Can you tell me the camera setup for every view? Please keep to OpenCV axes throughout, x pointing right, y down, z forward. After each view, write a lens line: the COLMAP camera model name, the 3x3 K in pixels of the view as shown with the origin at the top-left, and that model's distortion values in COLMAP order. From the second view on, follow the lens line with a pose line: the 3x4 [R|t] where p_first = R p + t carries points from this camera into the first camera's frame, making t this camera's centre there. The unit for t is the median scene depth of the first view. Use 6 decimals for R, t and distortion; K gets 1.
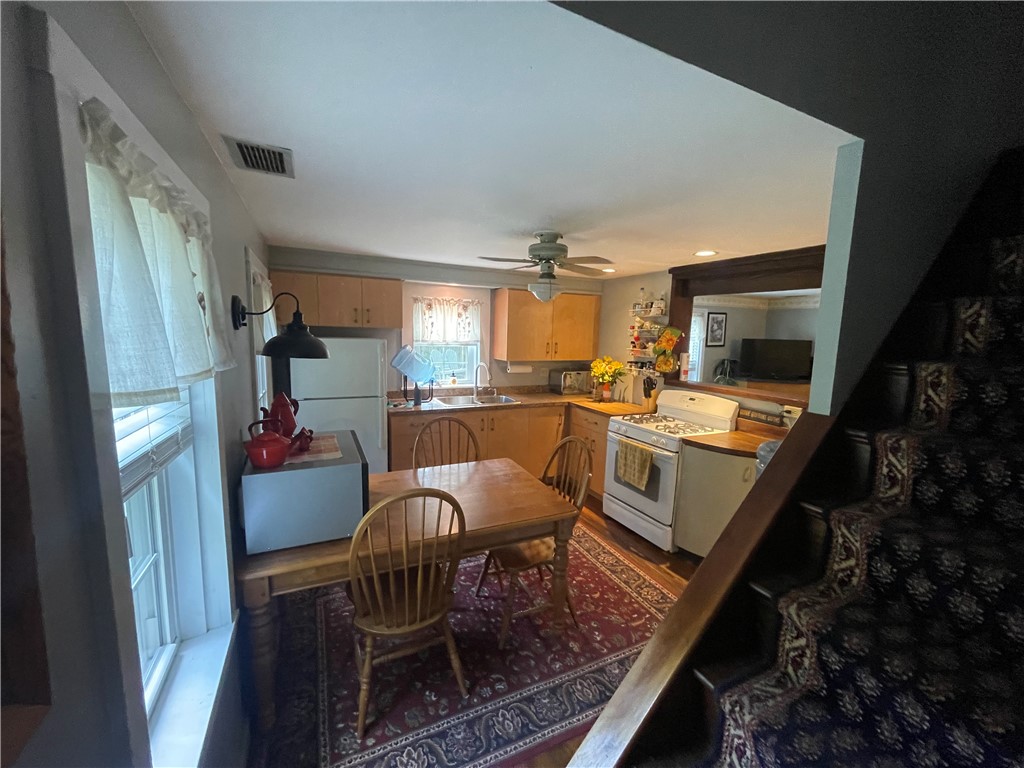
lens RADIAL K [[415.0, 0, 512.0], [0, 415.0, 384.0], [0, 0, 1]] dist [0.001690, -0.000146]
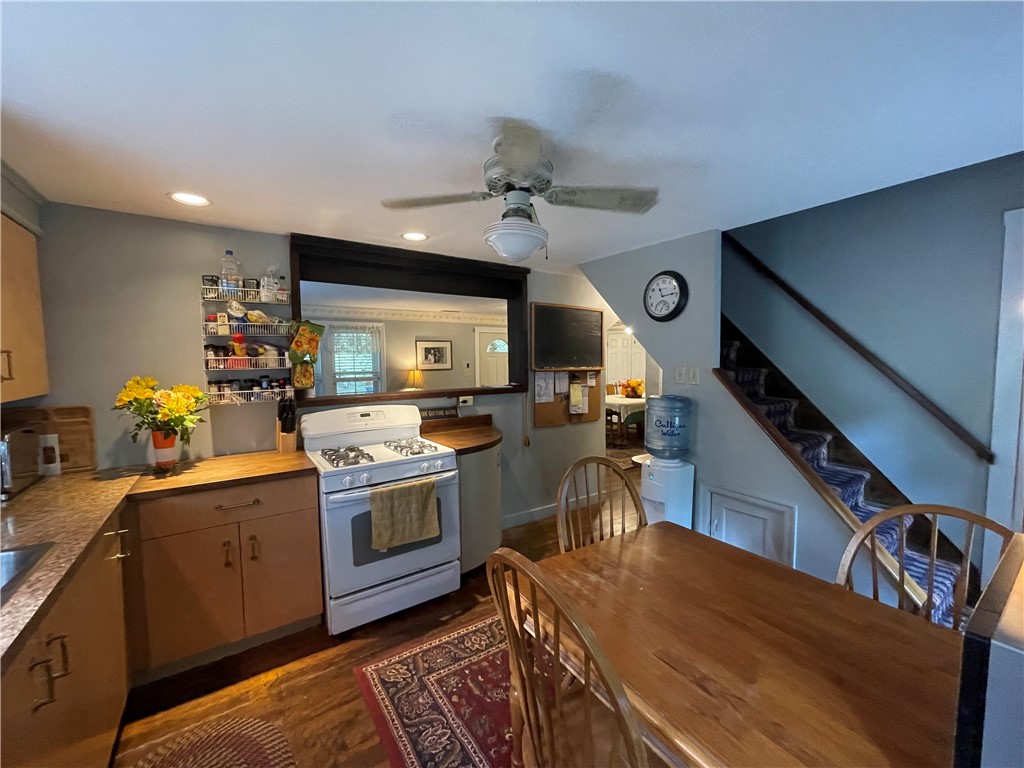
lens RADIAL K [[415.0, 0, 512.0], [0, 415.0, 384.0], [0, 0, 1]] dist [0.001690, -0.000146]
pose [[-0.150500, -0.089290, 0.984570, -0.334872], [0.130724, 0.985370, 0.109345, -0.063109], [-0.979929, 0.145164, -0.136625, 0.738261]]
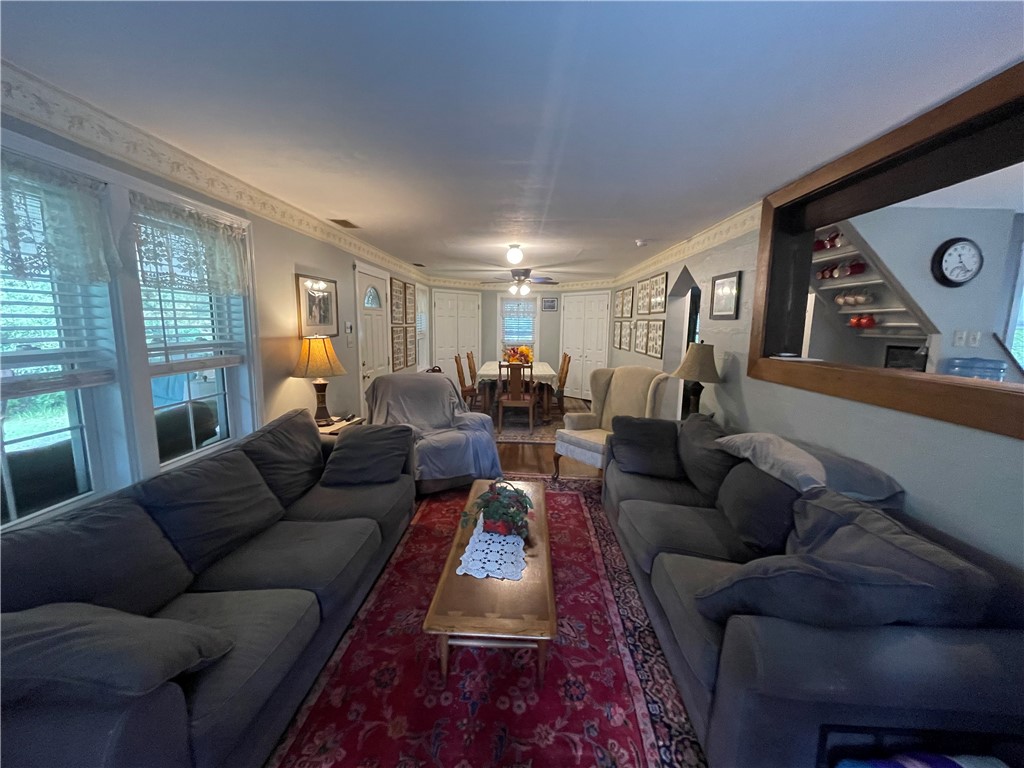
lens RADIAL K [[415.0, 0, 512.0], [0, 415.0, 384.0], [0, 0, 1]] dist [0.001690, -0.000146]
pose [[-0.887242, -0.103882, 0.449455, 0.675556], [0.021102, 0.964154, 0.264502, -0.102657], [-0.460821, 0.244162, -0.853246, 1.404319]]
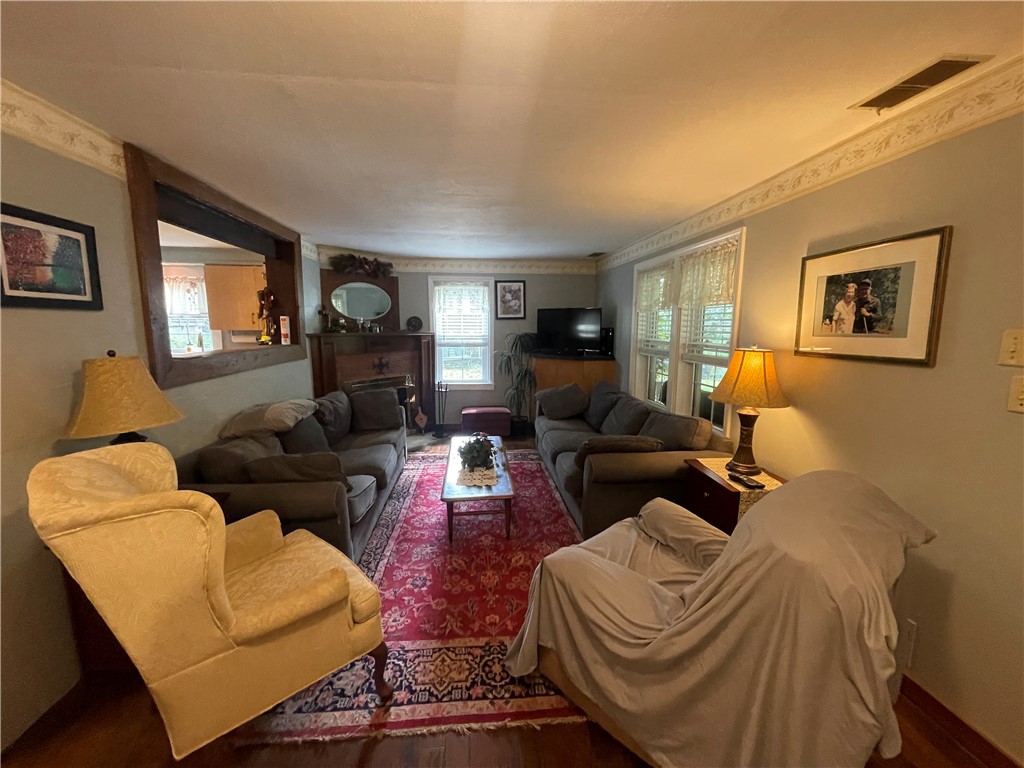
lens RADIAL K [[415.0, 0, 512.0], [0, 415.0, 384.0], [0, 0, 1]] dist [0.001690, -0.000146]
pose [[0.943133, 0.027717, -0.331259, 1.242621], [-0.024580, 0.999605, 0.013656, 0.059484], [0.331506, -0.004737, 0.943441, 0.240849]]
